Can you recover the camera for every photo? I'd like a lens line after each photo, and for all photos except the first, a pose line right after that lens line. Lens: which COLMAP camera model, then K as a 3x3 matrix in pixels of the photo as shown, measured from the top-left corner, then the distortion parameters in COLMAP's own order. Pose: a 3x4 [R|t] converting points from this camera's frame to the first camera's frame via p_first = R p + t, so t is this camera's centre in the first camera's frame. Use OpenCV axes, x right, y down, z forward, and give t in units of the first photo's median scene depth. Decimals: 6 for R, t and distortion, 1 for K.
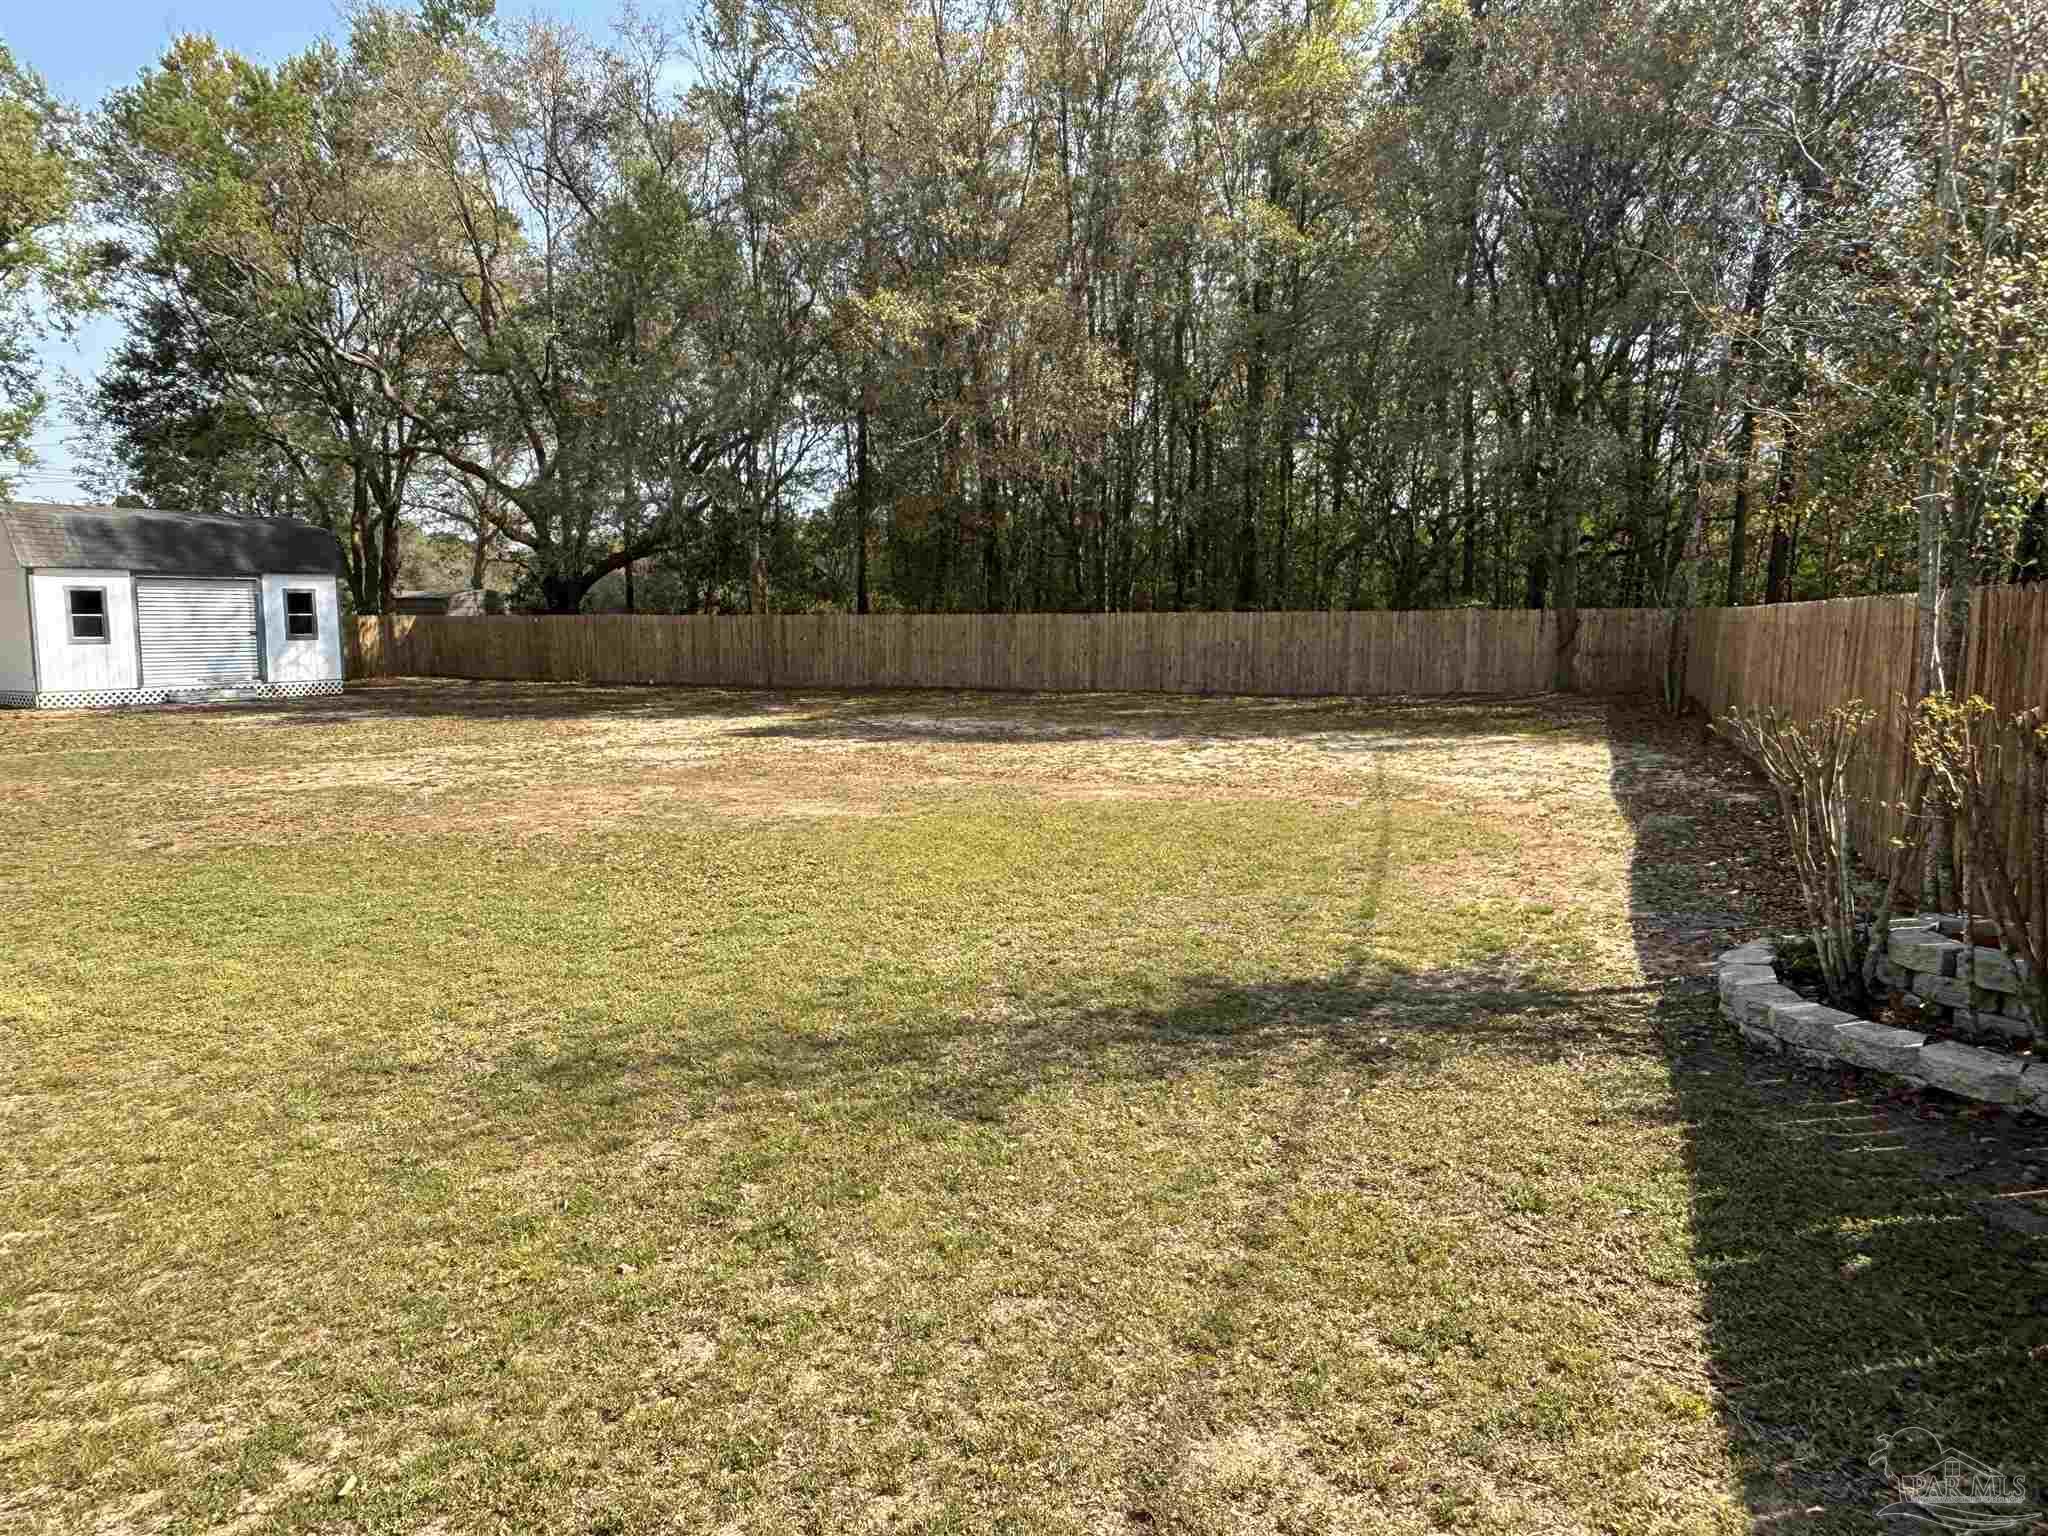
lens RADIAL K [[1343.5, 0, 984.2], [0, 1343.5, 781.9], [0, 0, 1]] dist [0.007452, -0.013058]
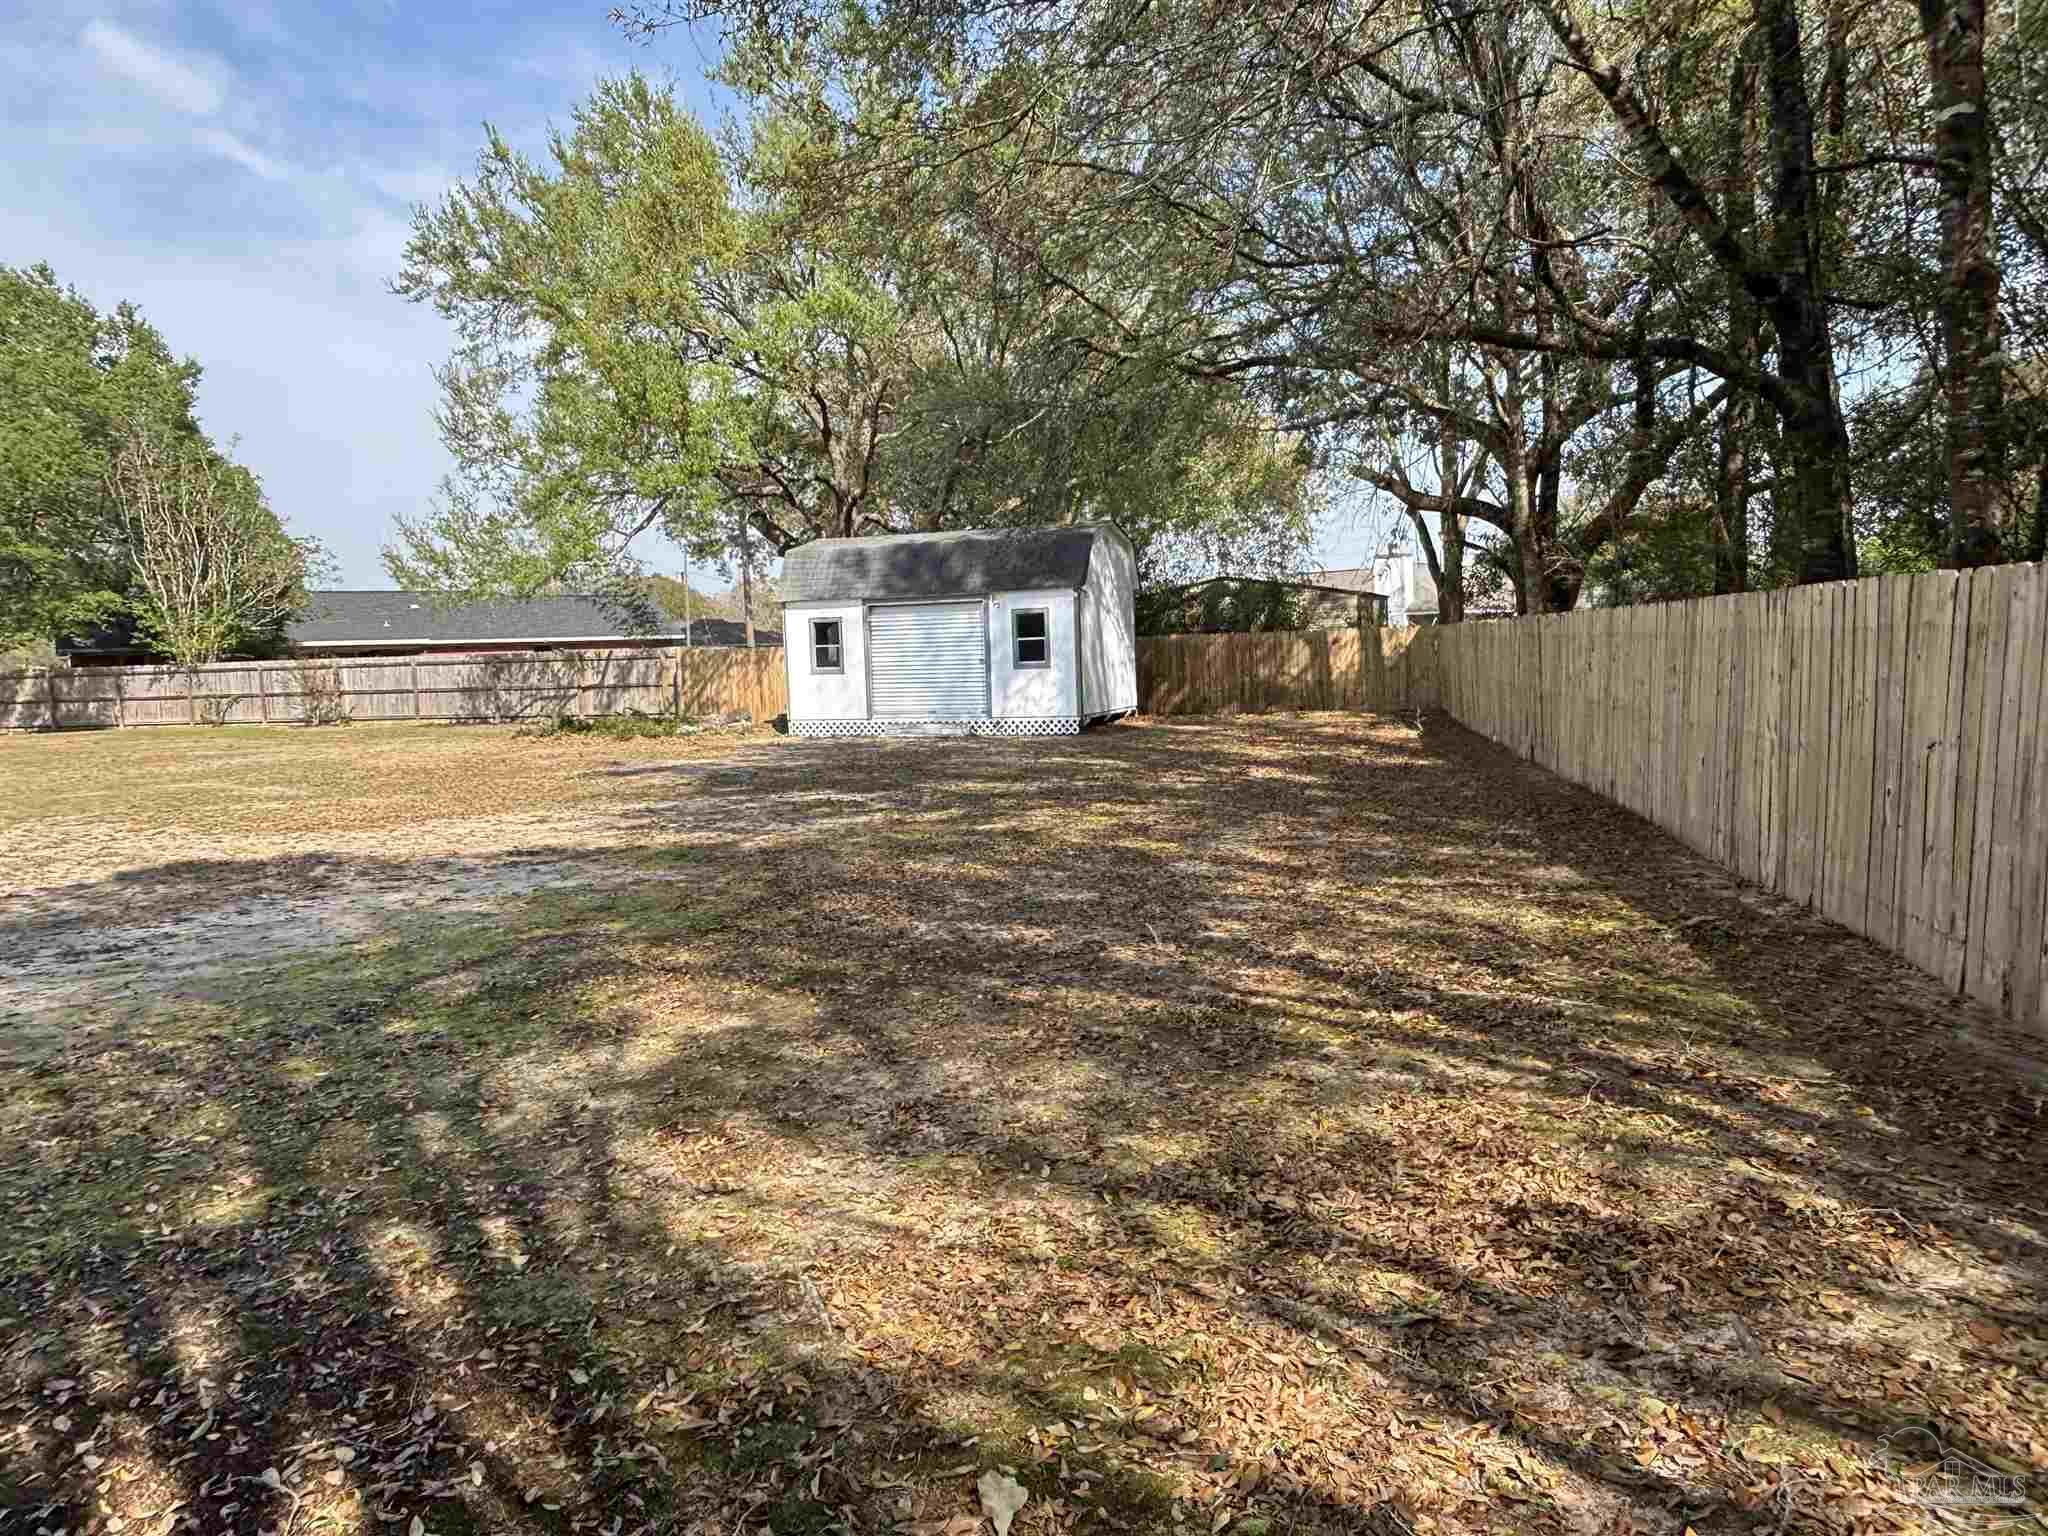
lens RADIAL K [[1343.5, 0, 1028.4], [0, 1343.5, 773.3], [0, 0, 1]] dist [0.007452, -0.013058]
pose [[0.206957, 0.095429, -0.973685, 0.350789], [-0.084903, 0.993229, 0.079298, -0.120185], [0.974659, 0.066258, 0.213657, 0.925597]]
